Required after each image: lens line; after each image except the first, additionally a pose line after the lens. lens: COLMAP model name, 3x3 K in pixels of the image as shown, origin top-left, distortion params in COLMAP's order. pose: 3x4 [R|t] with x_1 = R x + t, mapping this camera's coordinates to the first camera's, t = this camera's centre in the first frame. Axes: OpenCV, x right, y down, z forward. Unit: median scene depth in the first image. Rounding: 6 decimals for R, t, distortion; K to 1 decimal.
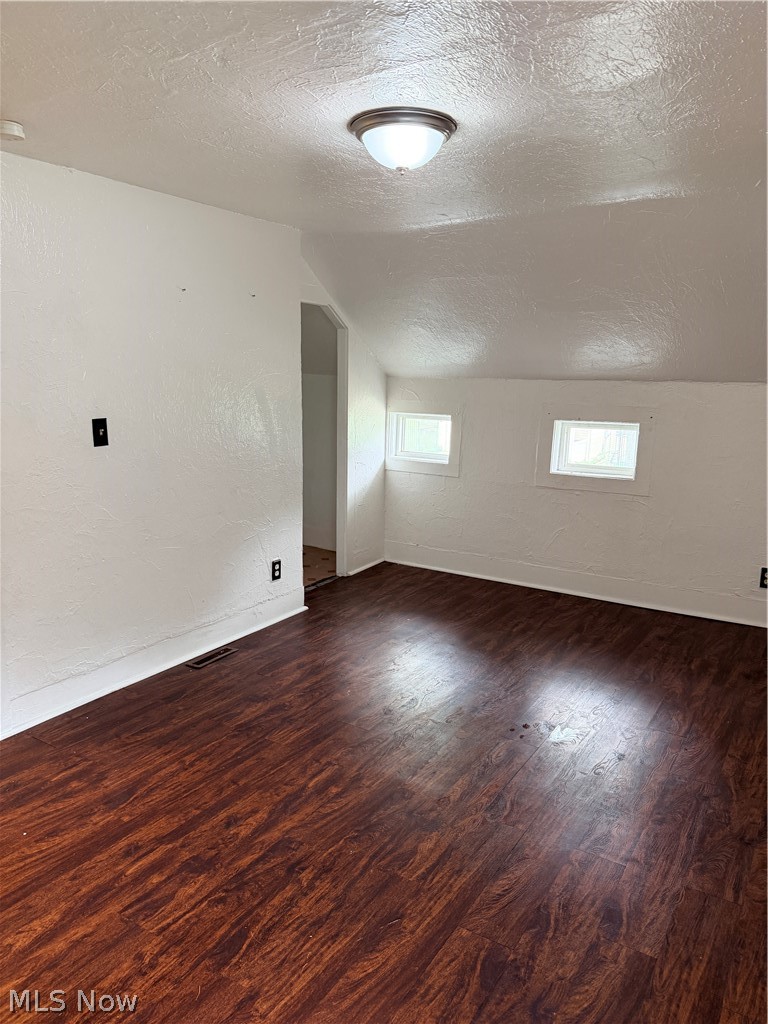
lens RADIAL K [[735.3, 0, 384.0], [0, 735.3, 512.0], [0, 0, 1]] dist [-0.001720, 0.003796]
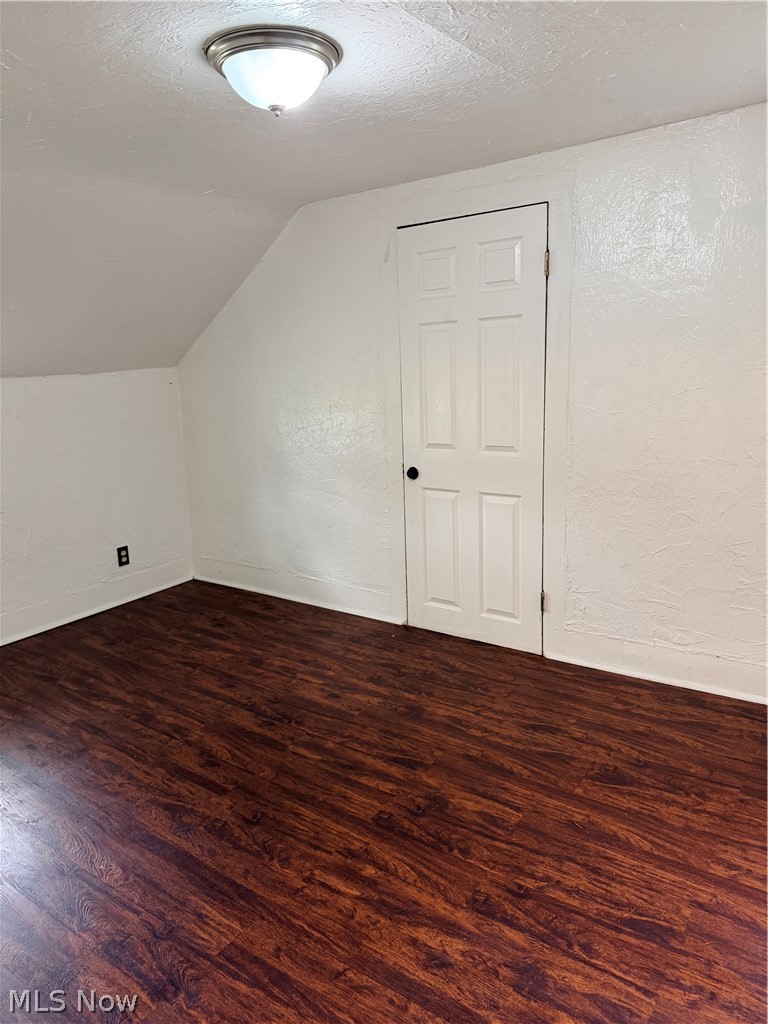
lens RADIAL K [[735.3, 0, 384.0], [0, 735.3, 512.0], [0, 0, 1]] dist [-0.001720, 0.003796]
pose [[0.059417, -0.229200, 0.971564, -0.989195], [0.230905, 0.950043, 0.210001, -0.220364], [-0.971160, 0.211862, 0.109372, 1.035614]]
